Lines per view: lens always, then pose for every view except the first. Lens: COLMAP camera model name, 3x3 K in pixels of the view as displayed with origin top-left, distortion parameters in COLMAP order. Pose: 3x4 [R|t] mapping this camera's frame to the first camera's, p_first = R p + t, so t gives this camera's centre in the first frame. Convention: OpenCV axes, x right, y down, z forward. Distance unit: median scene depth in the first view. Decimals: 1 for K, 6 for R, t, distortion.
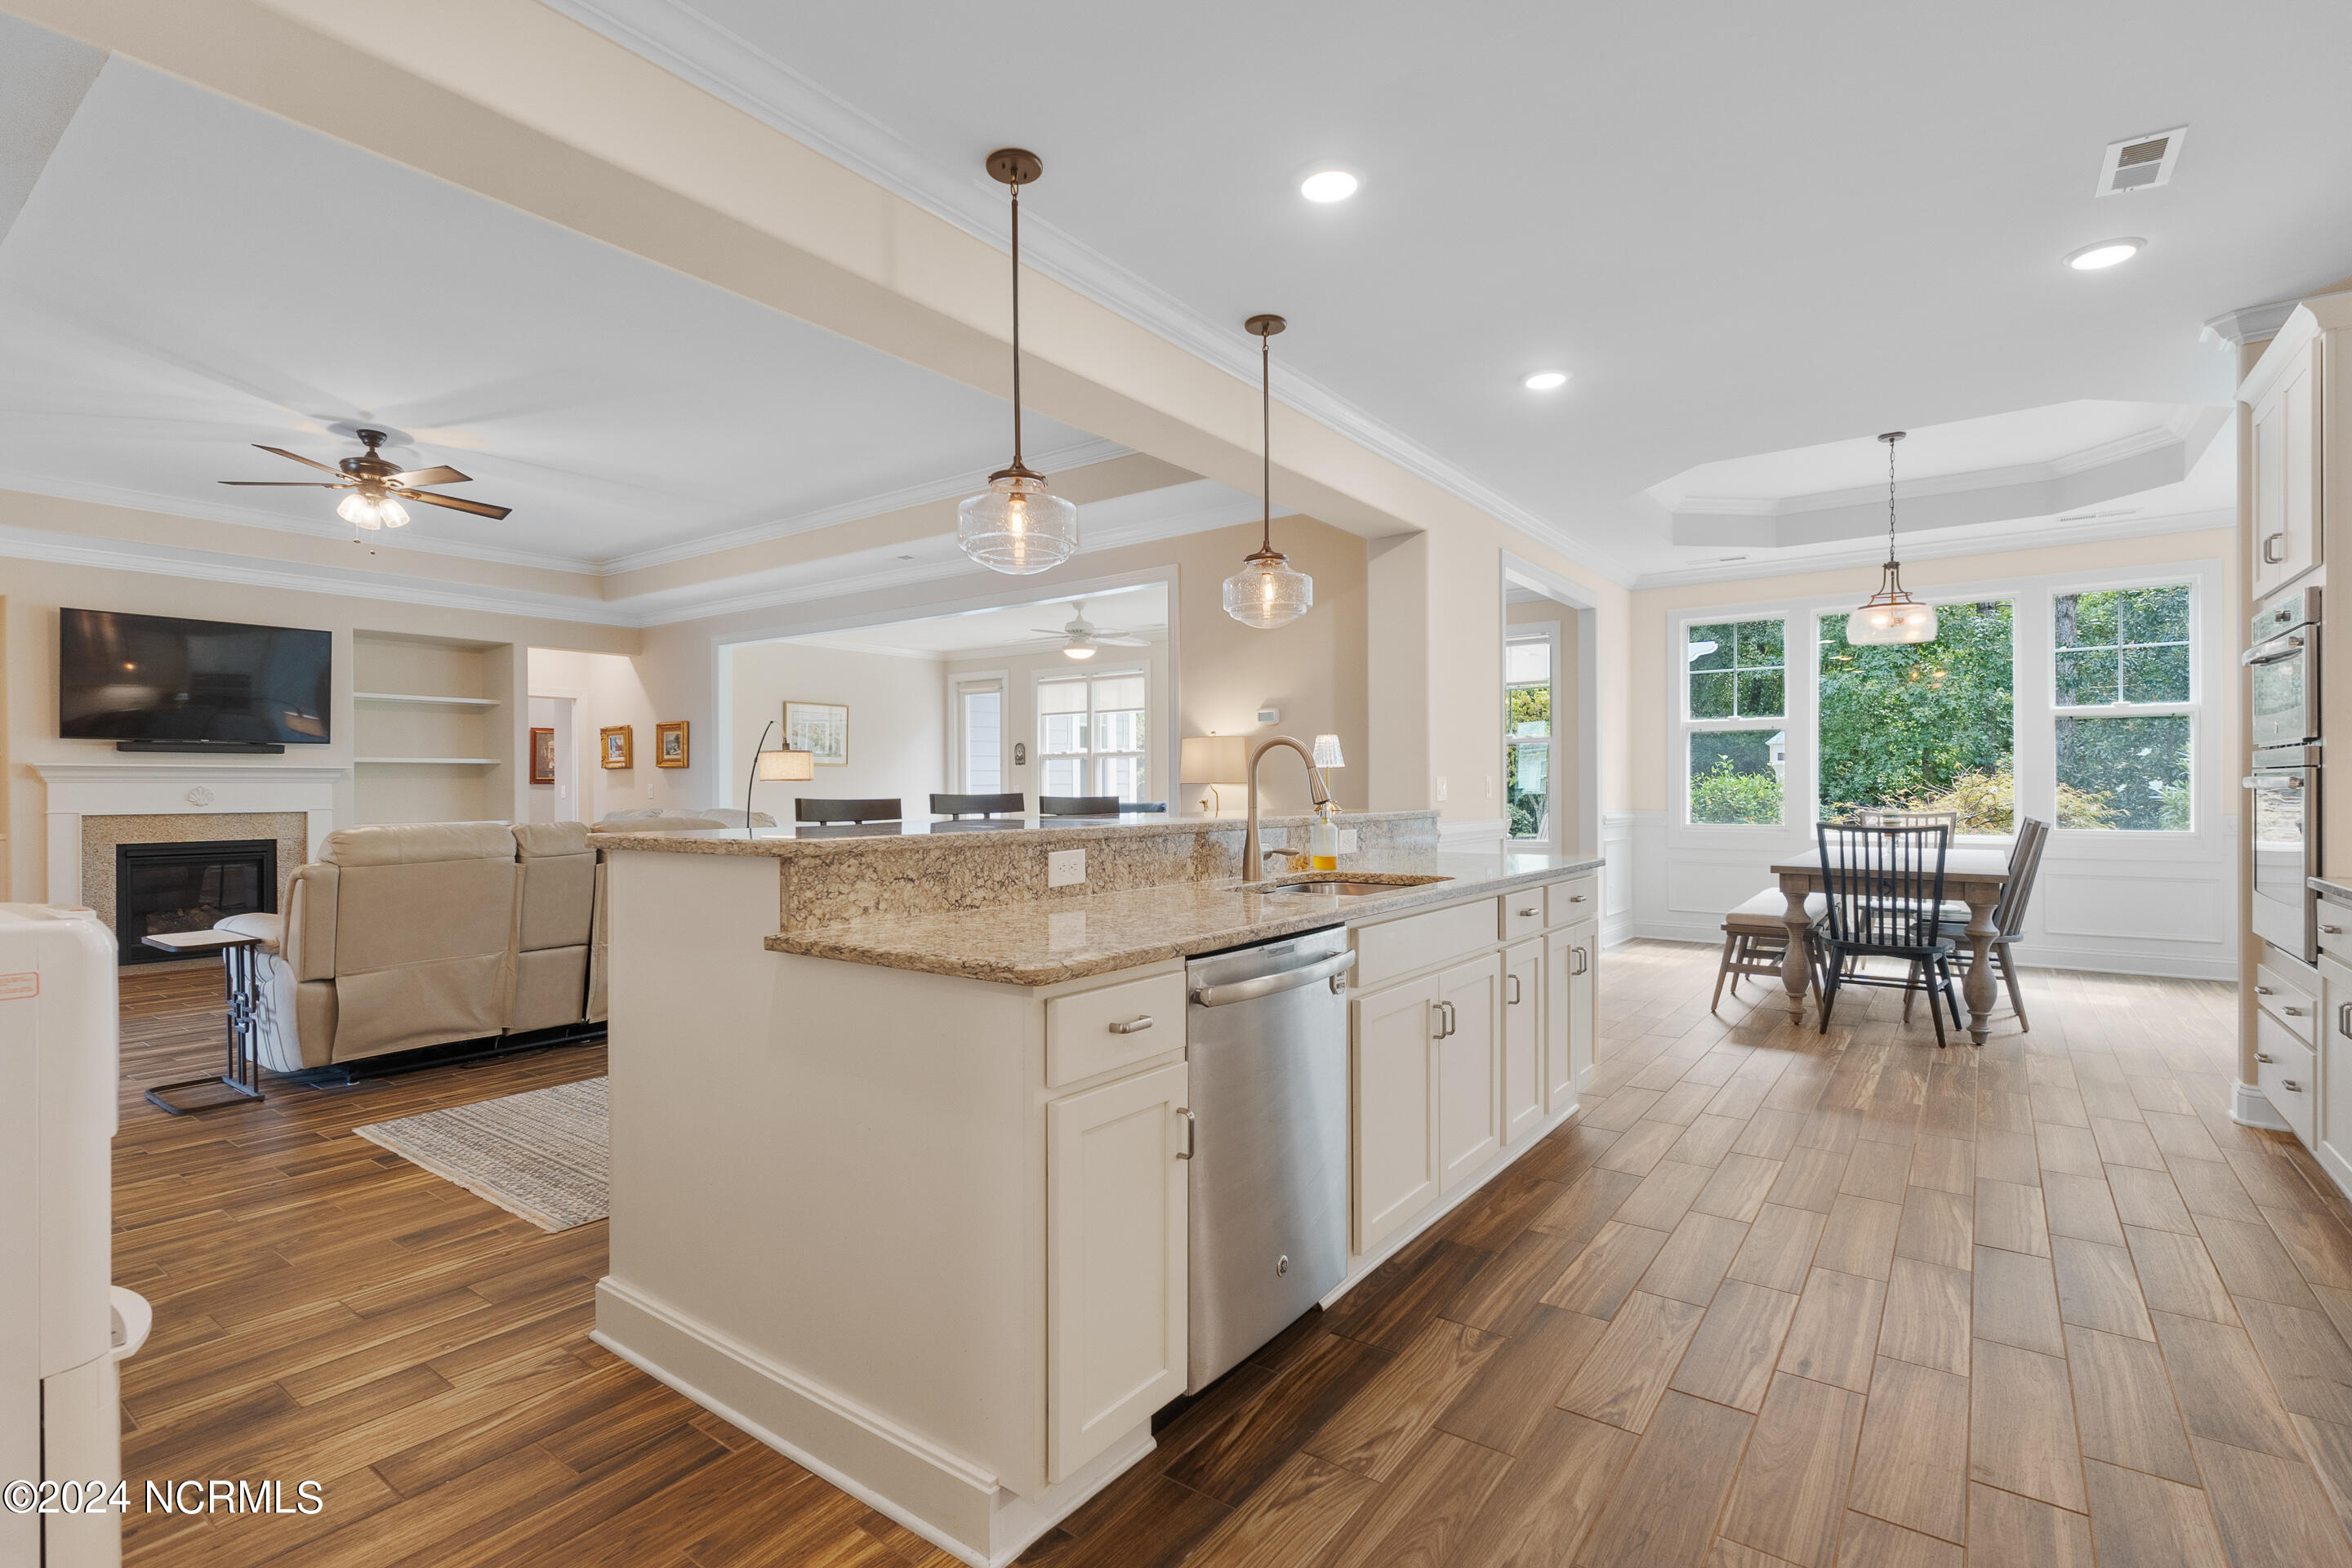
lens RADIAL K [[1117.1, 0, 1168.6], [0, 1117.1, 788.9], [0, 0, 1]] dist [-0.001543, -0.000177]
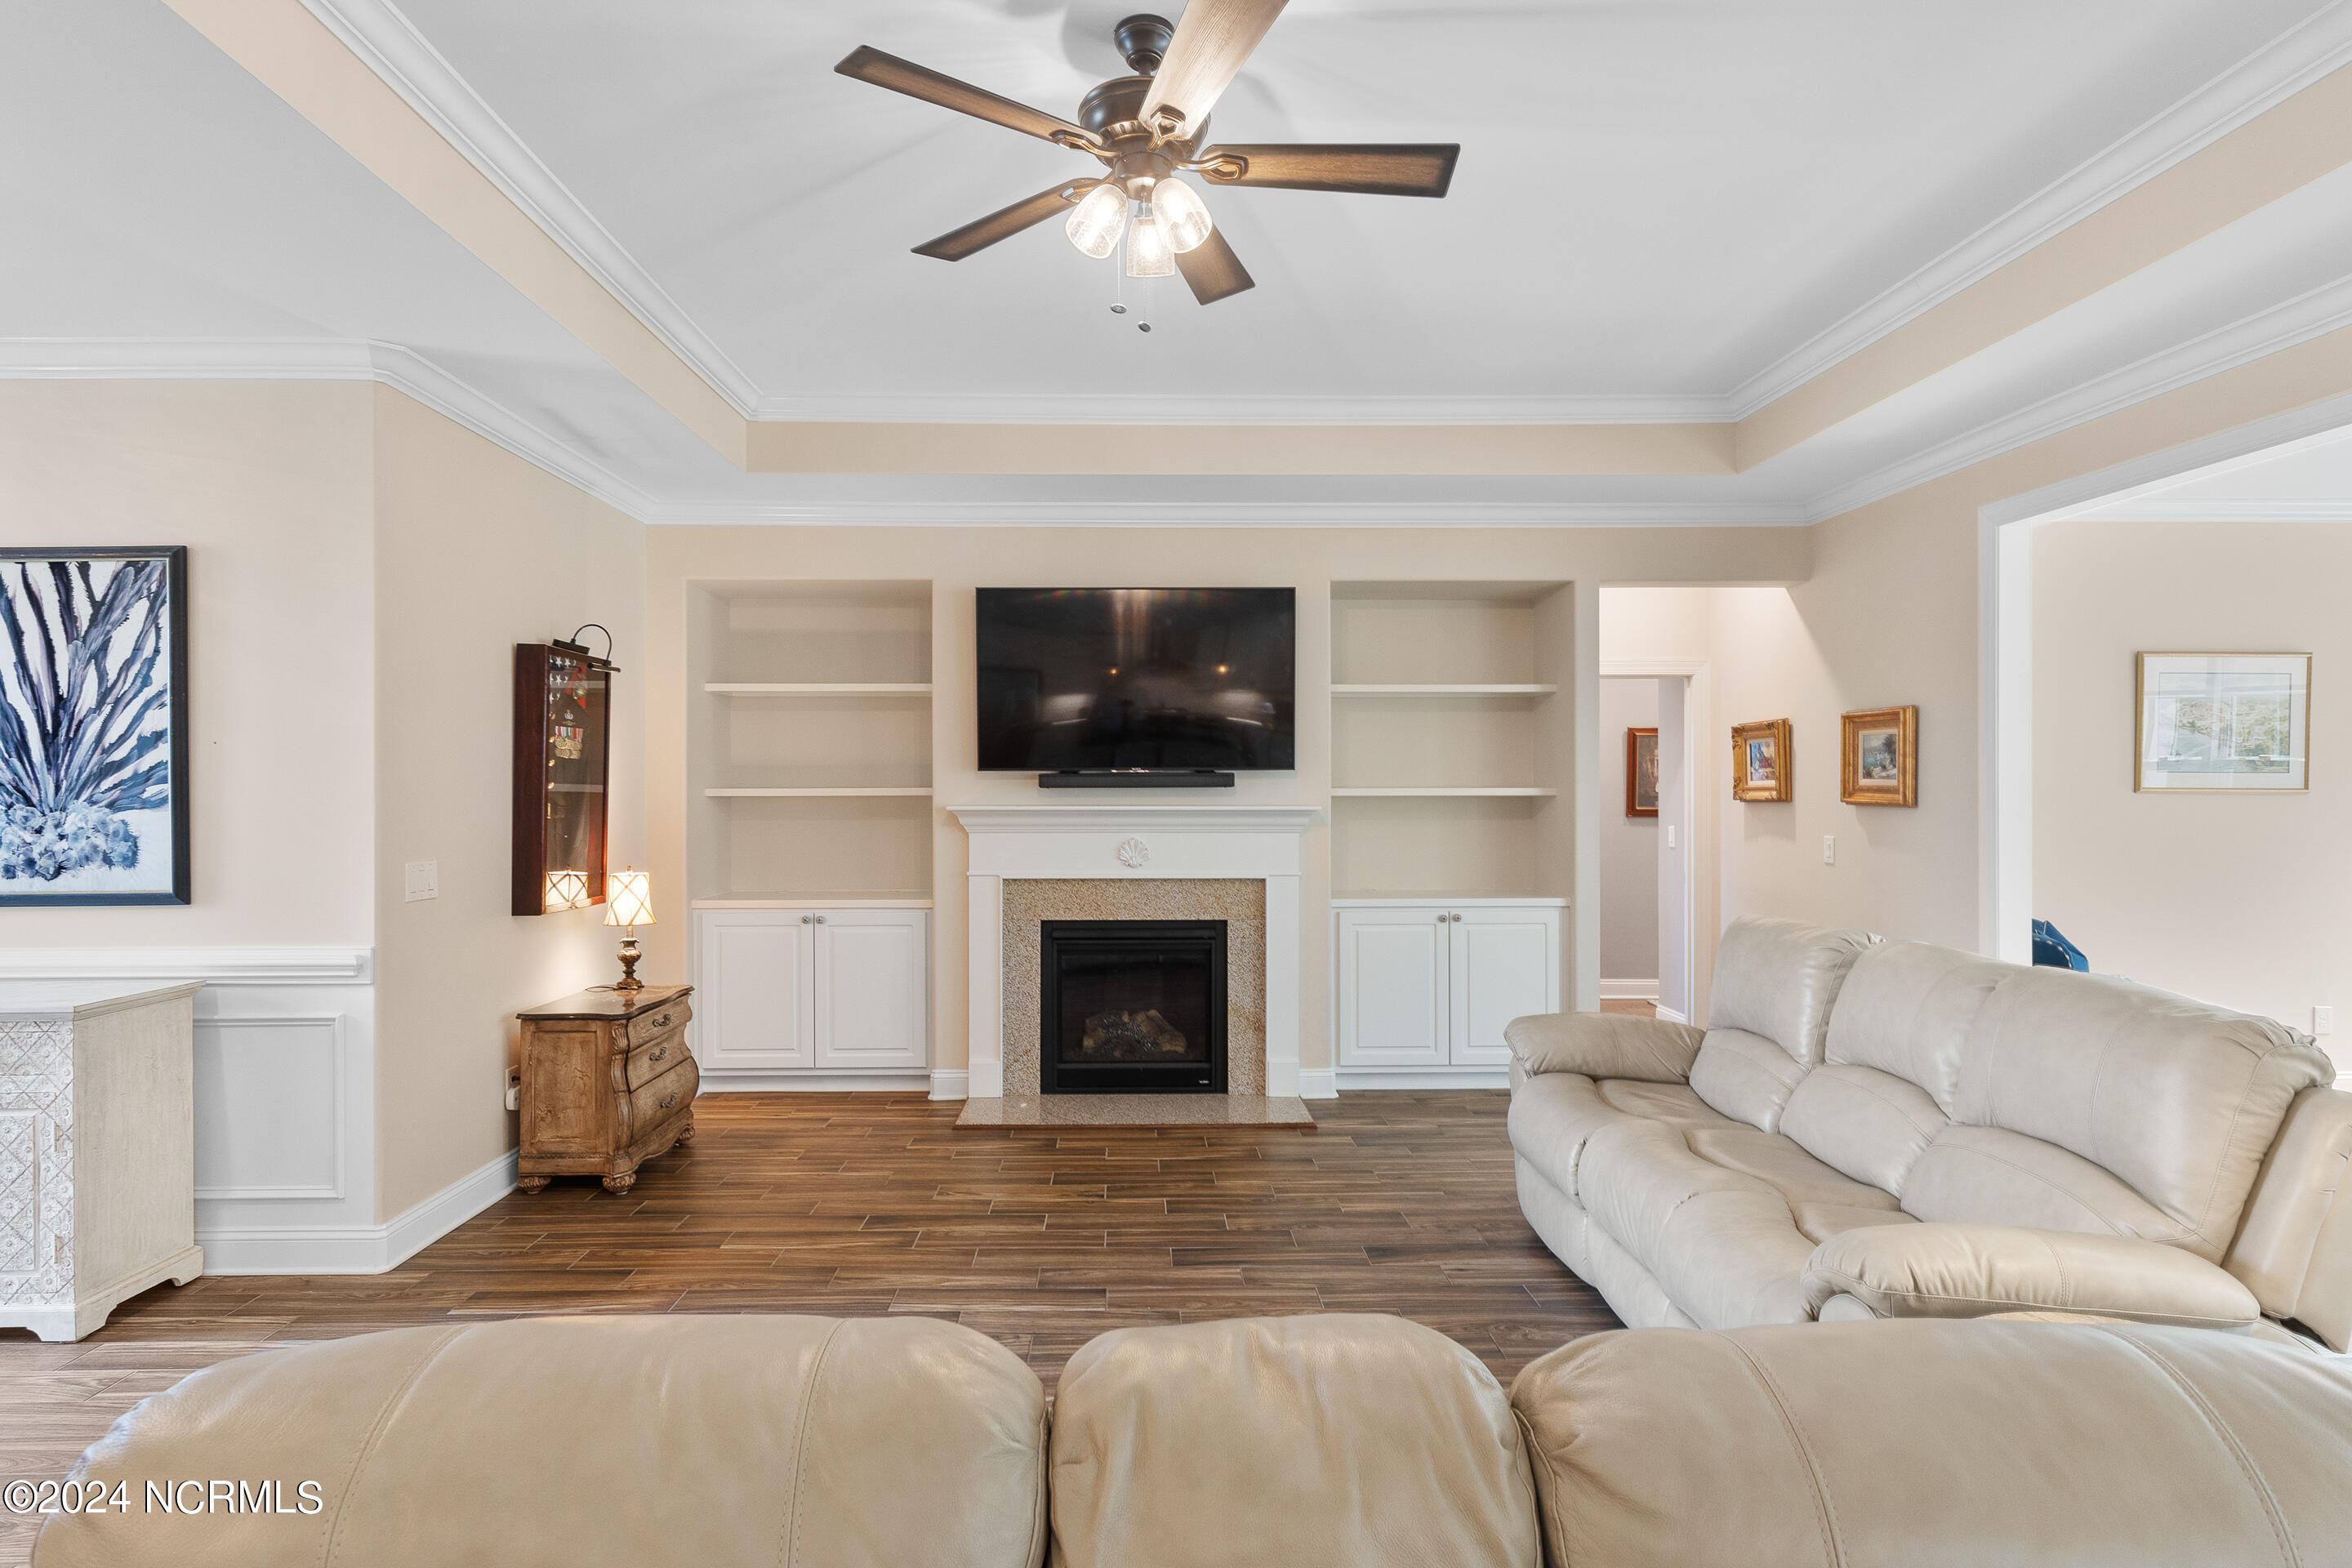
lens RADIAL K [[1240.0, 0, 1147.8], [0, 1240.0, 782.5], [0, 0, 1]] dist [0.013658, 0.000670]
pose [[0.602693, 0.003800, -0.797964, -0.280677], [-0.003734, 0.999991, 0.001943, -0.038469], [0.797964, 0.001809, 0.602702, 0.581641]]
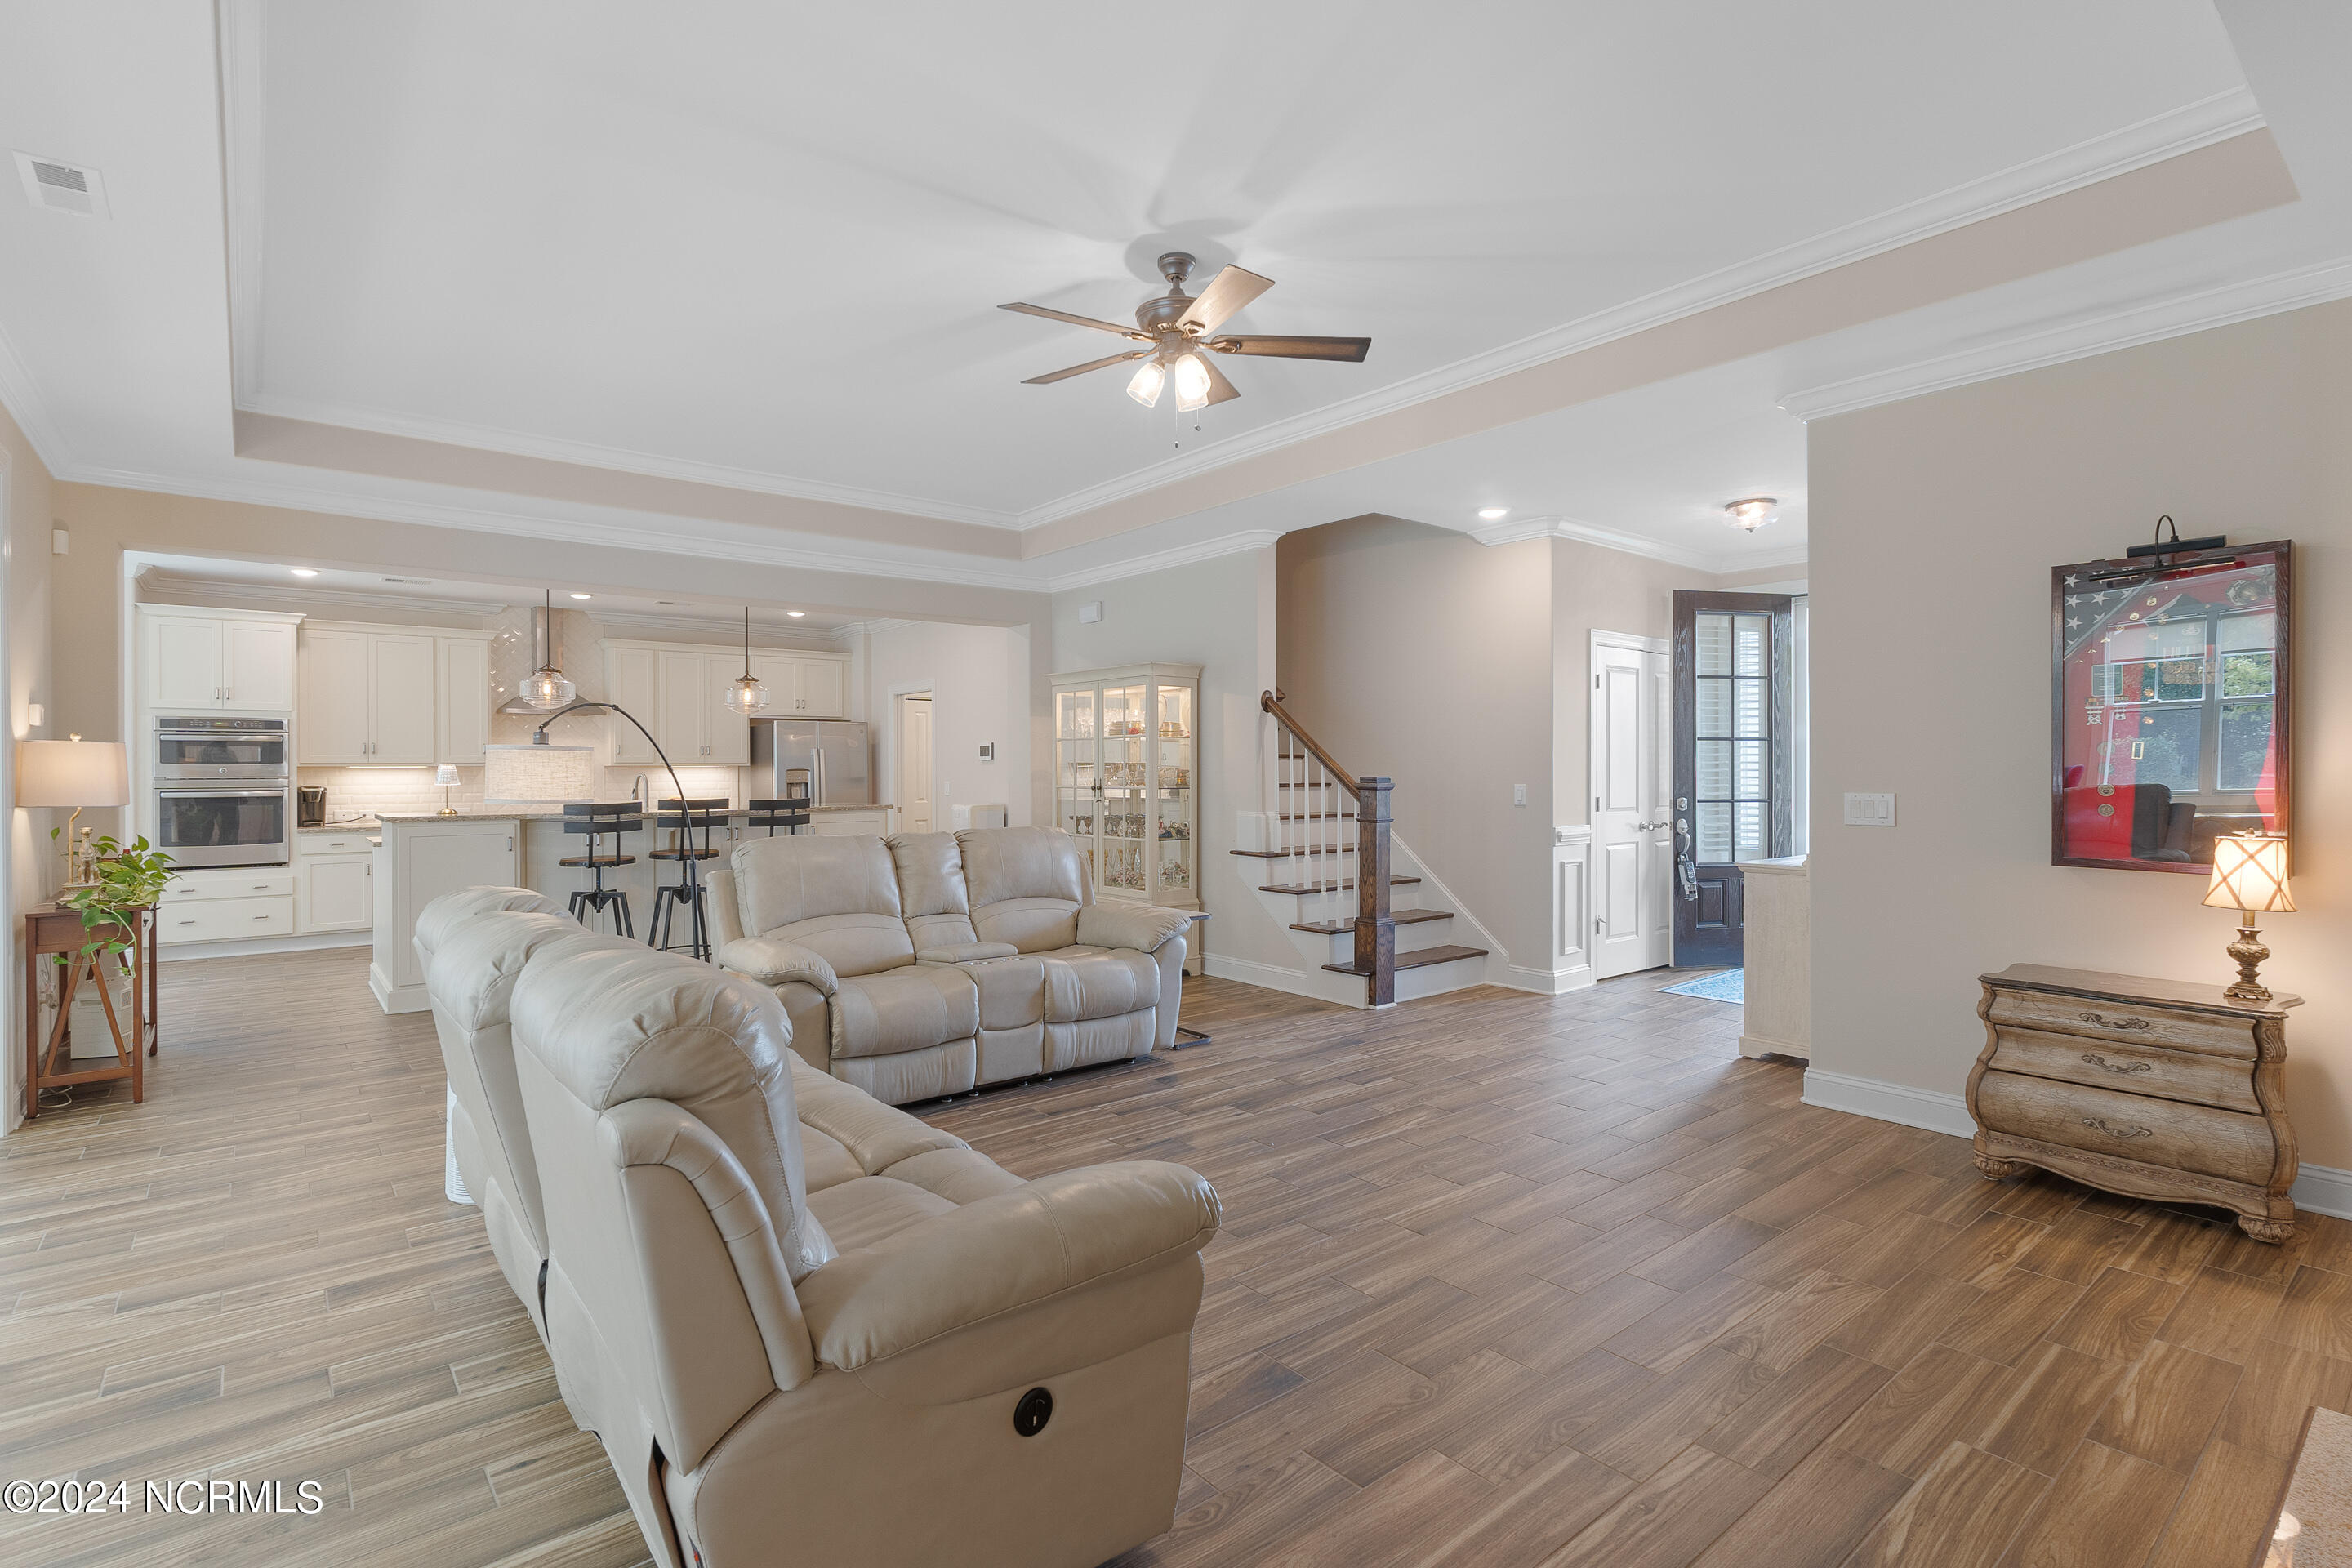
lens RADIAL K [[1119.2, 0, 1144.0], [0, 1119.2, 791.0], [0, 0, 1]] dist [-0.002314, -0.000091]
pose [[-0.963620, 0.006693, 0.267191, -0.694357], [0.011954, 0.999765, 0.018069, -0.017517], [-0.267007, 0.020606, -0.963474, 1.305007]]
